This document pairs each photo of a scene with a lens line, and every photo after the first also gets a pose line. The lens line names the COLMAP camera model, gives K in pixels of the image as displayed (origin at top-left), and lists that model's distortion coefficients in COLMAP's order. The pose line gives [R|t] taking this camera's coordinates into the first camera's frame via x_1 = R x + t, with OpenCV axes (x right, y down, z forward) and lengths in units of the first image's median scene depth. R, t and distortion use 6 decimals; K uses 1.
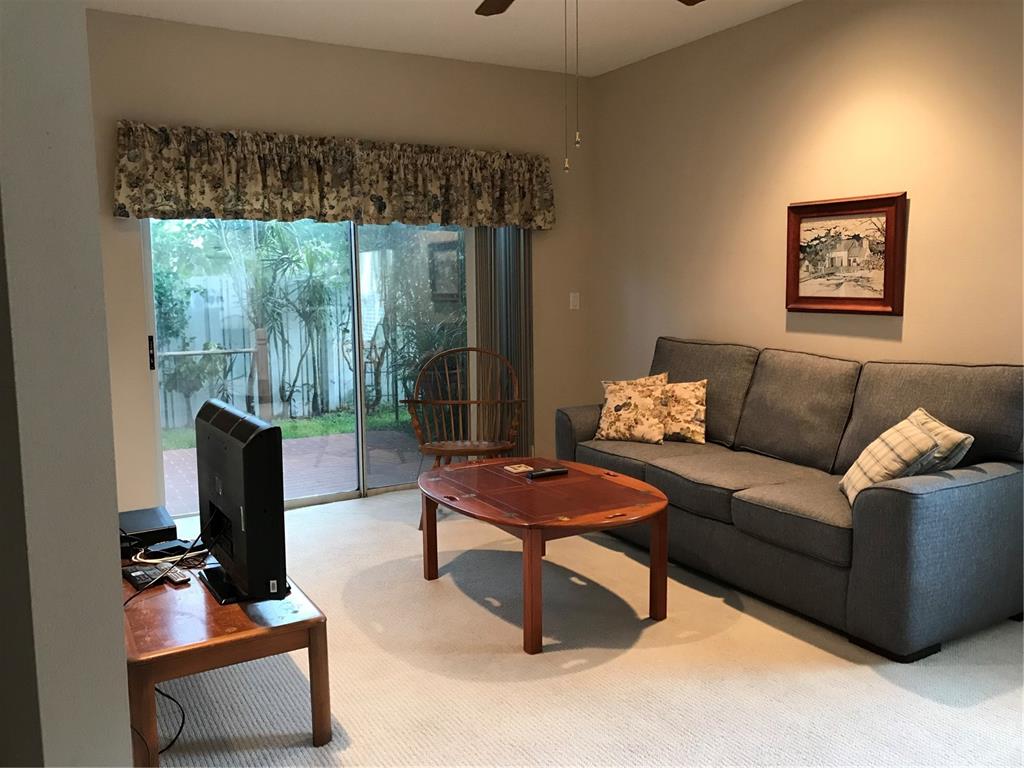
lens RADIAL K [[836.6, 0, 512.6], [0, 836.6, 380.9], [0, 0, 1]] dist [0.033442, -0.035204]
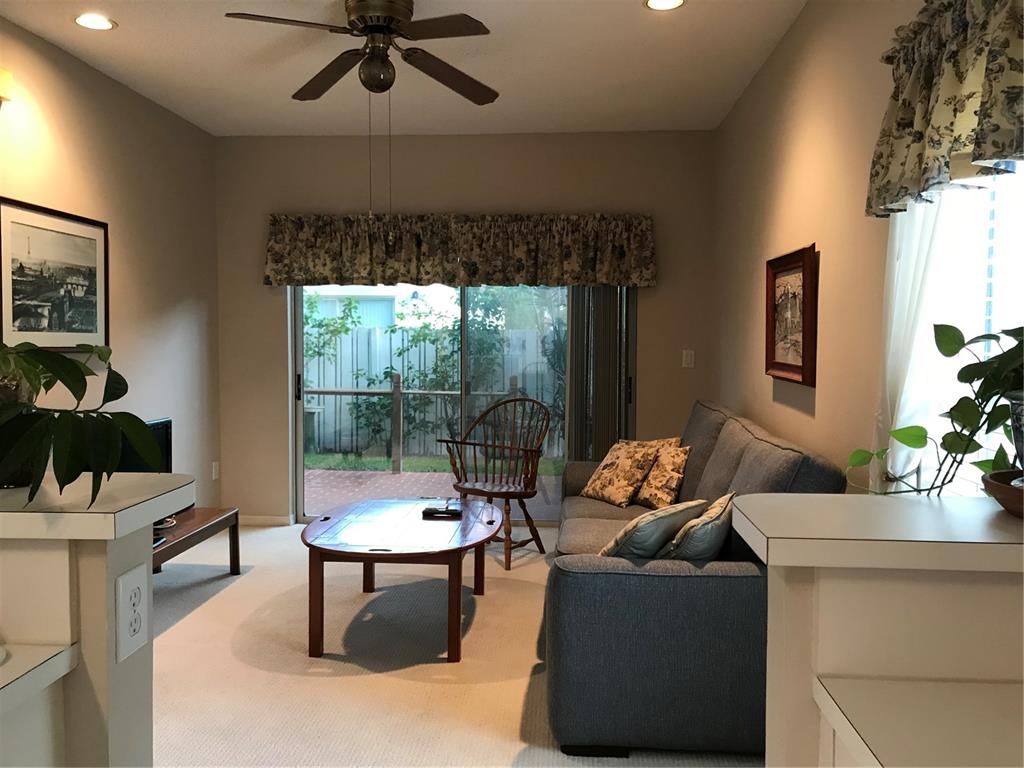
lens RADIAL K [[836.6, 0, 505.5], [0, 836.6, 384.2], [0, 0, 1]] dist [0.033442, -0.035204]
pose [[0.825843, 0.050142, -0.561666, 0.571833], [-0.082676, 0.996042, -0.032643, -0.022446], [0.557806, 0.073394, 0.826720, 0.104506]]
